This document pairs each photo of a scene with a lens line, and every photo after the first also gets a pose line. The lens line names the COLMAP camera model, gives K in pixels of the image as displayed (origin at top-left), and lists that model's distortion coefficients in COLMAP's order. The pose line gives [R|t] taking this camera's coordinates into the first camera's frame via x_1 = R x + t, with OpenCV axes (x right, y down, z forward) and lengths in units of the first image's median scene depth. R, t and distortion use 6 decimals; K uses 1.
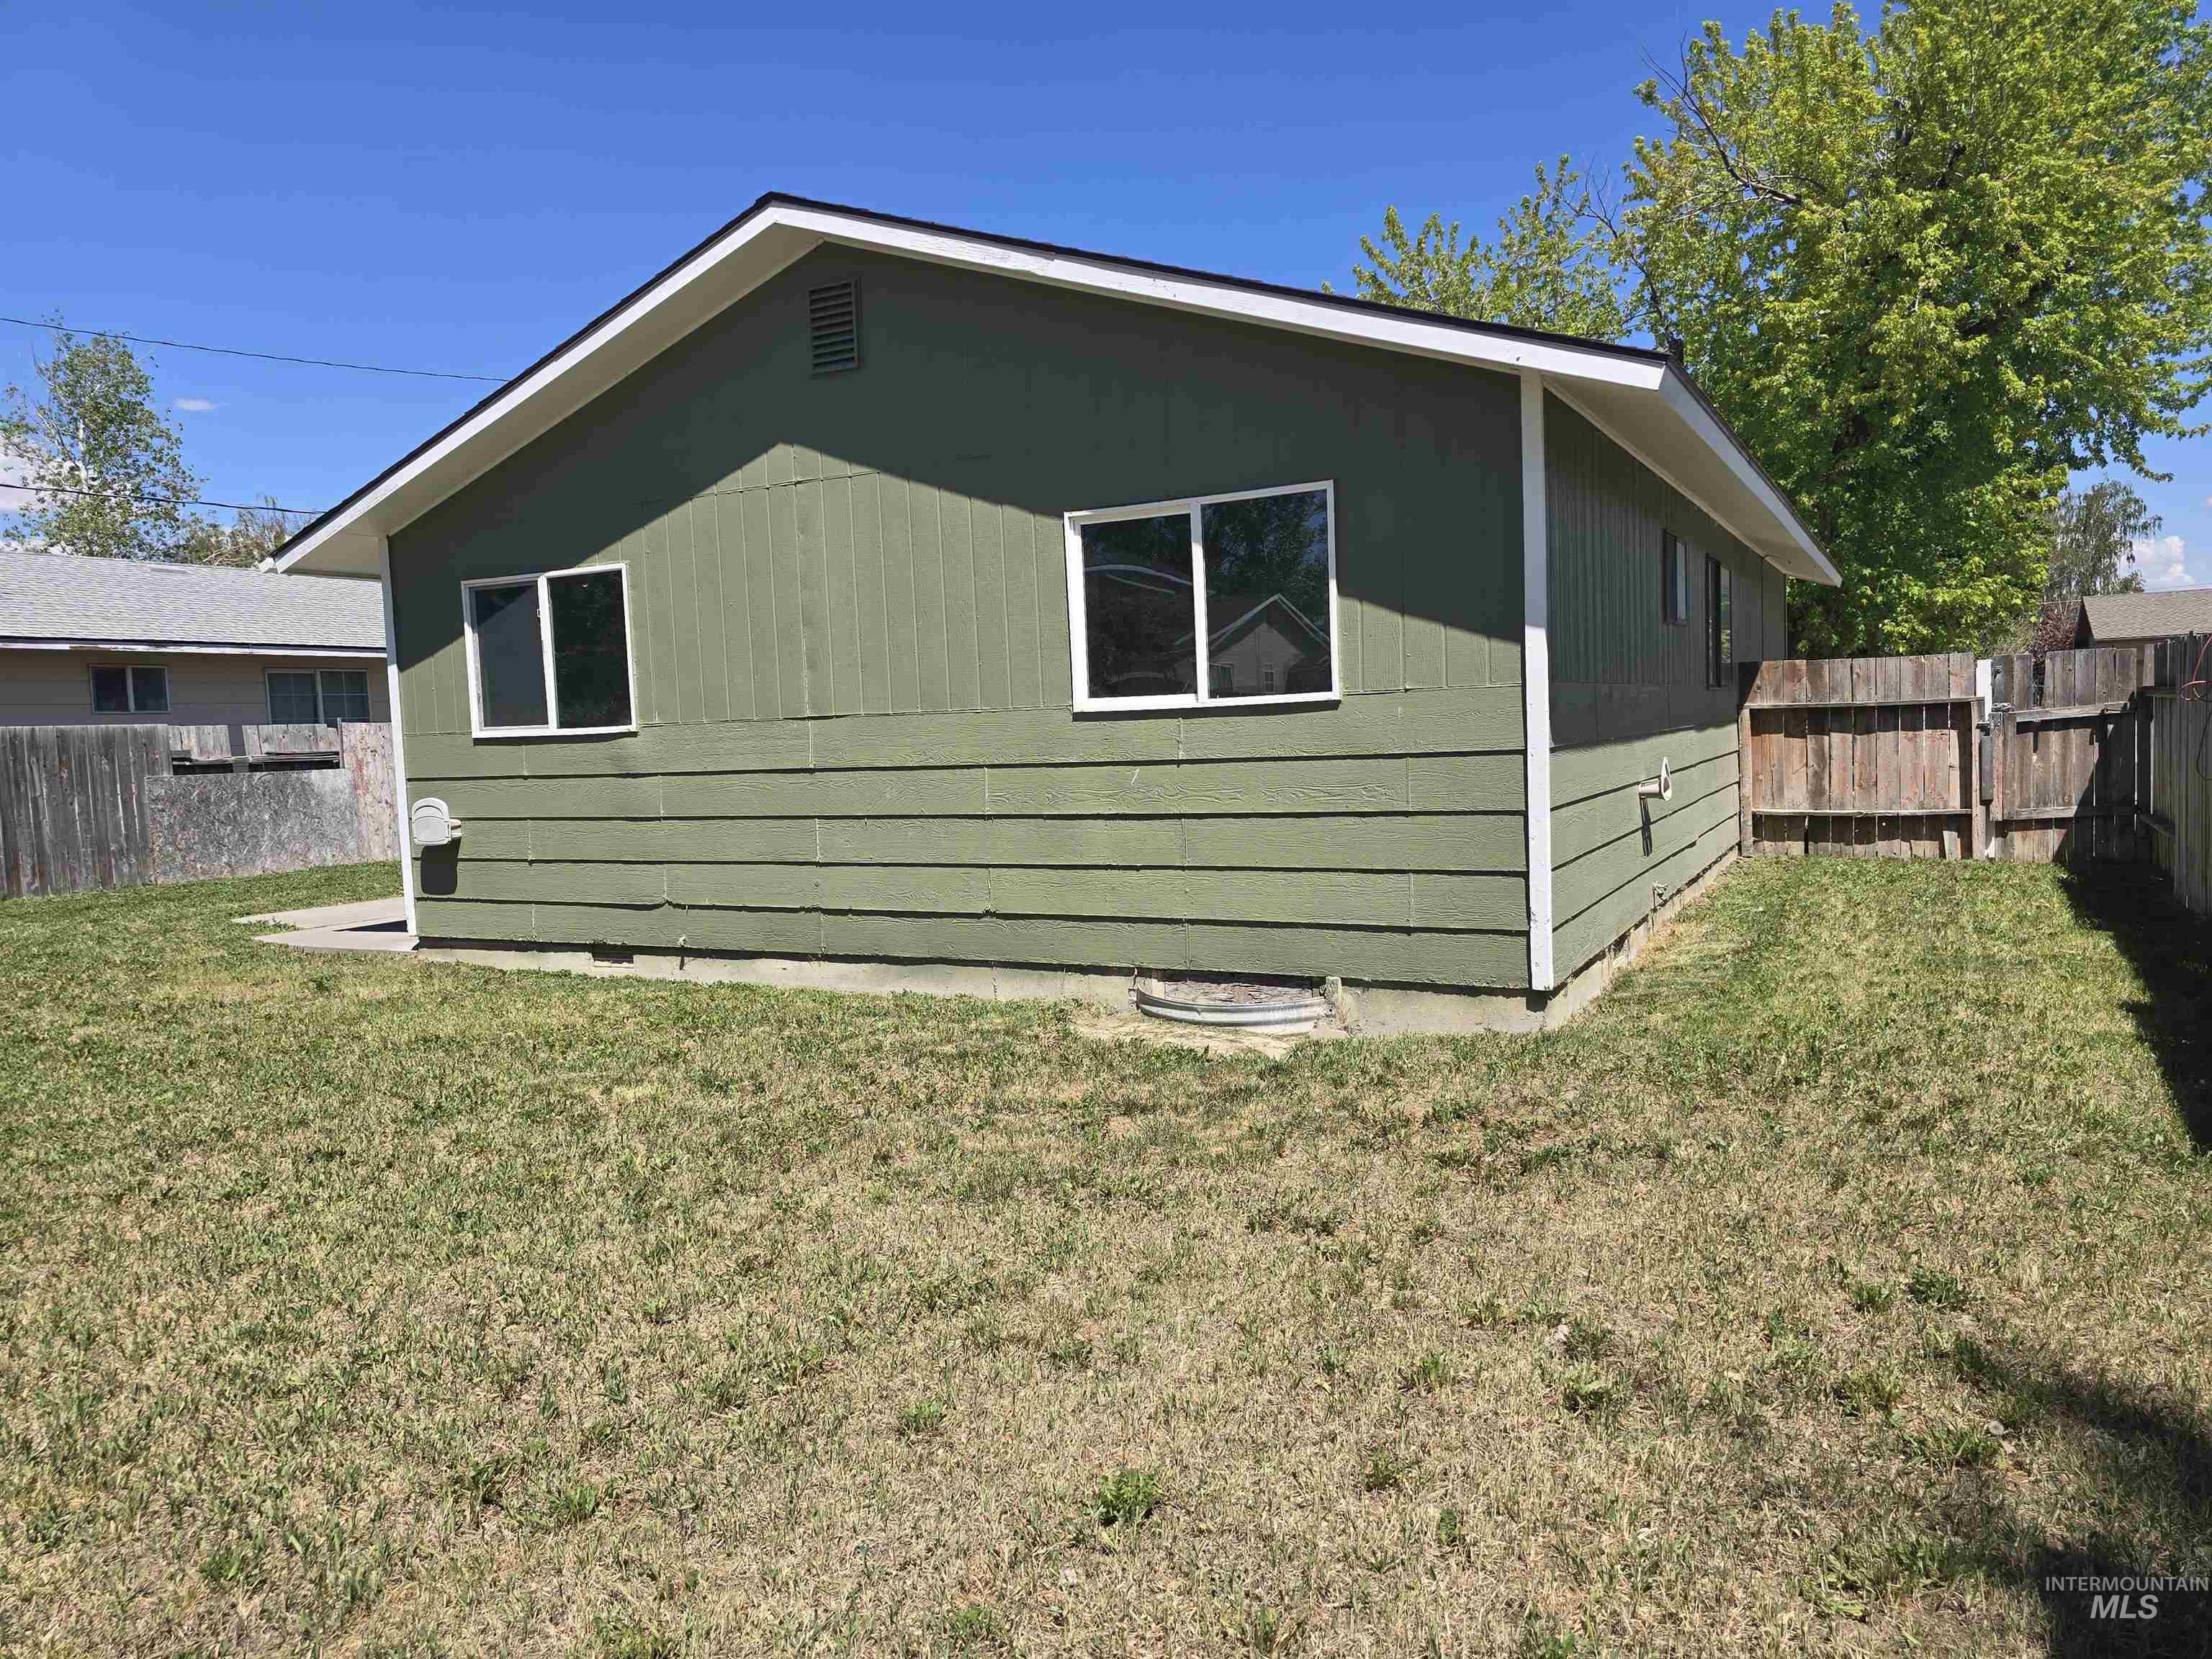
lens RADIAL K [[1491.1, 0, 1124.1], [0, 1491.1, 830.1], [0, 0, 1]] dist [0.051515, -0.042975]
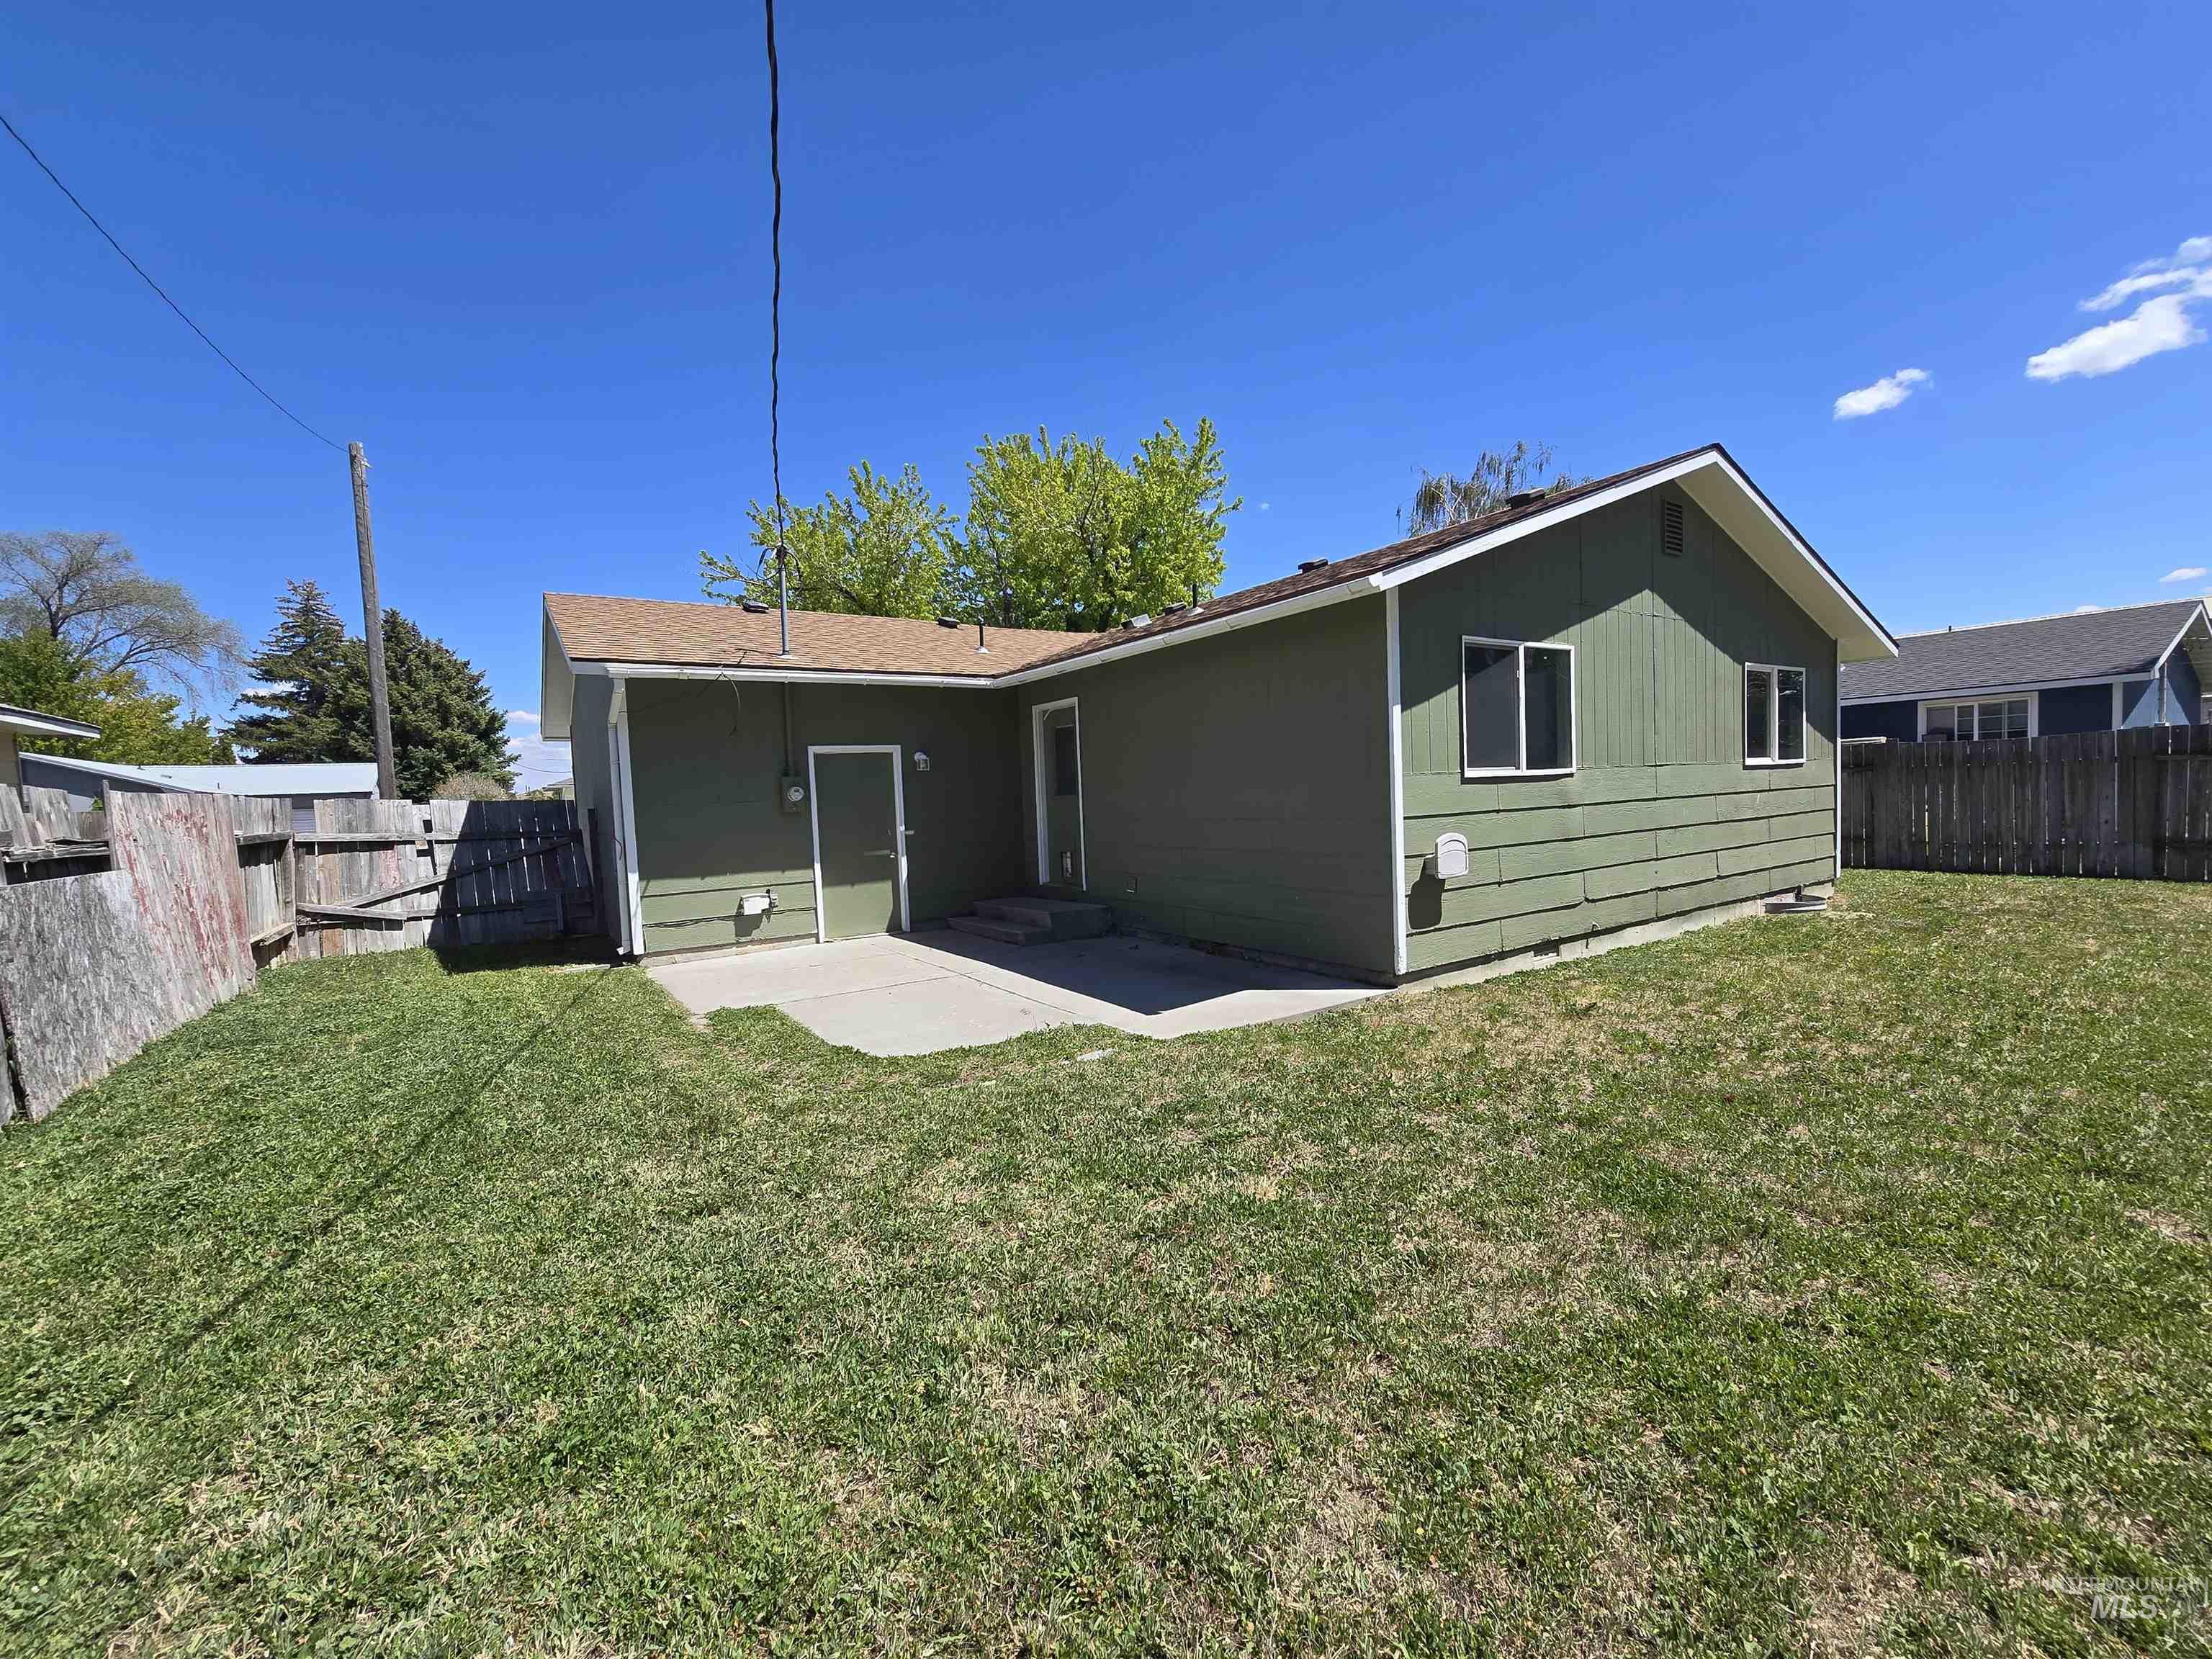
lens RADIAL K [[912.9, 0, 1103.6], [0, 912.9, 837.4], [0, 0, 1]] dist [-0.003889, 0.001271]
pose [[0.480024, -0.024021, 0.876926, -1.234166], [0.084681, 0.996226, -0.019065, -0.028572], [-0.873159, 0.083411, 0.480246, 0.981389]]
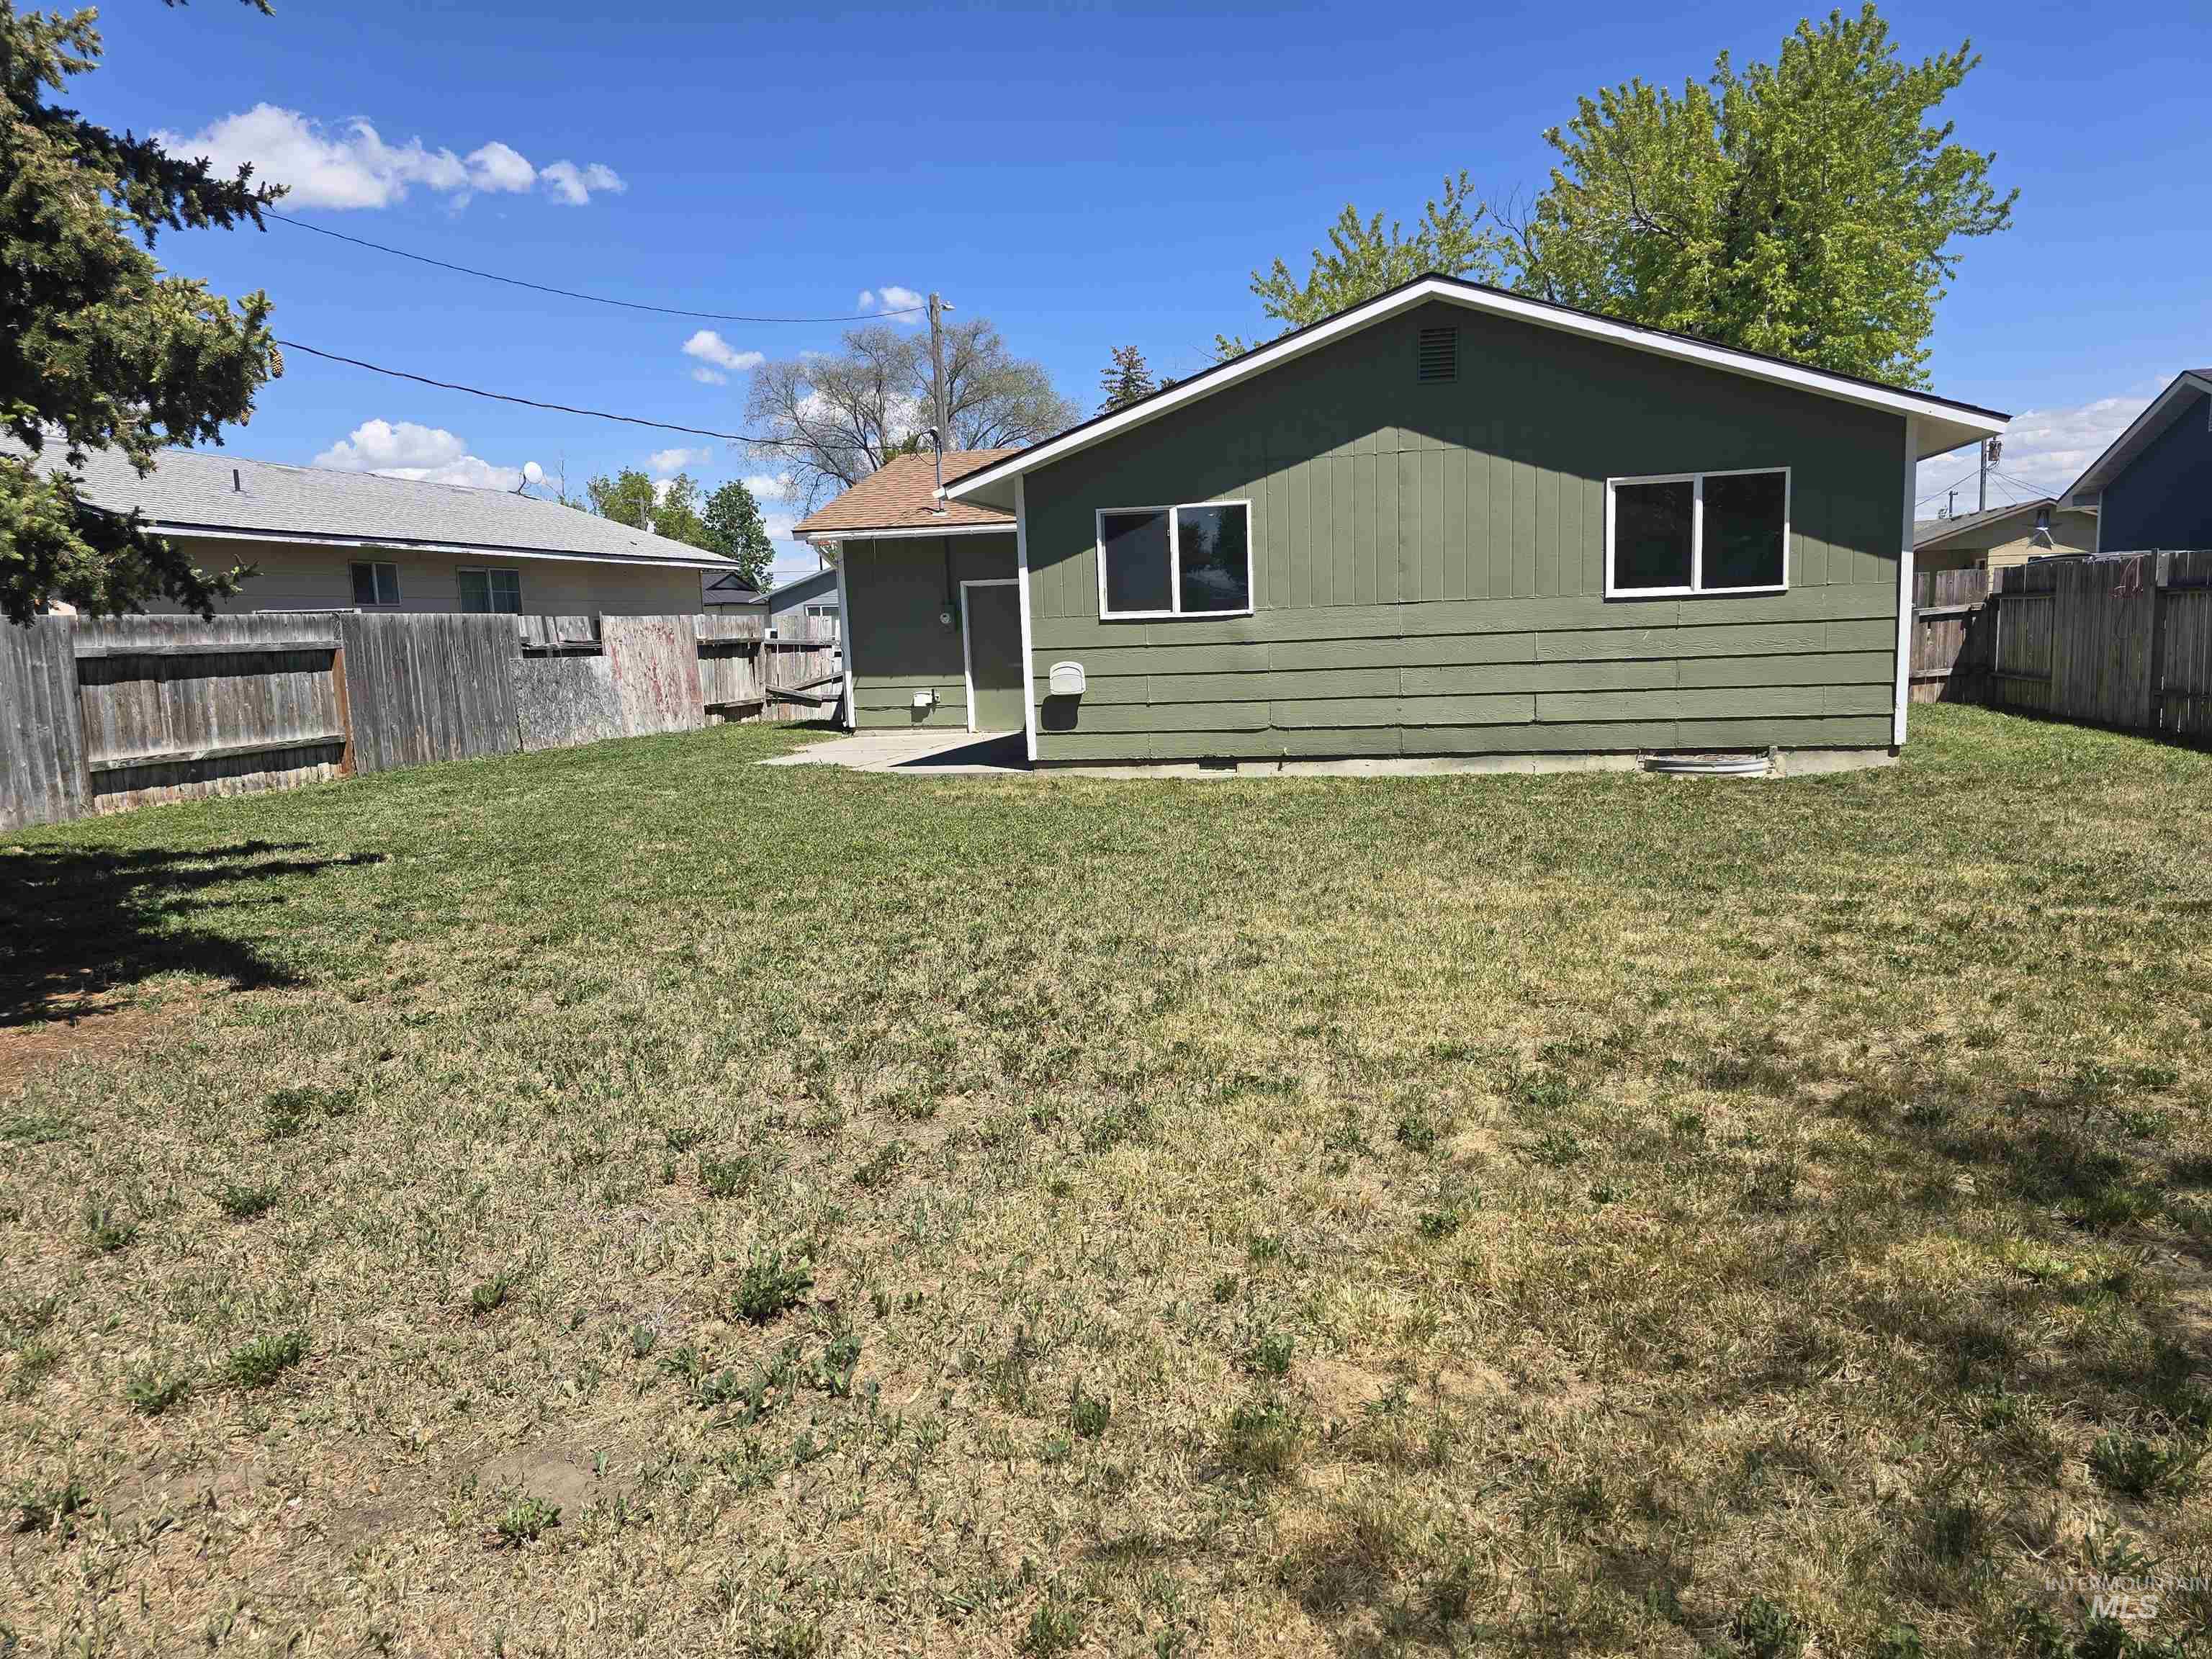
lens RADIAL K [[1491.1, 0, 1126.9], [0, 1491.1, 825.1], [0, 0, 1]] dist [0.051515, -0.042975]
pose [[0.963670, -0.031155, 0.265274, -0.851877], [0.017236, 0.998357, 0.054637, 0.063397], [-0.266541, -0.048080, 0.962624, -0.419711]]
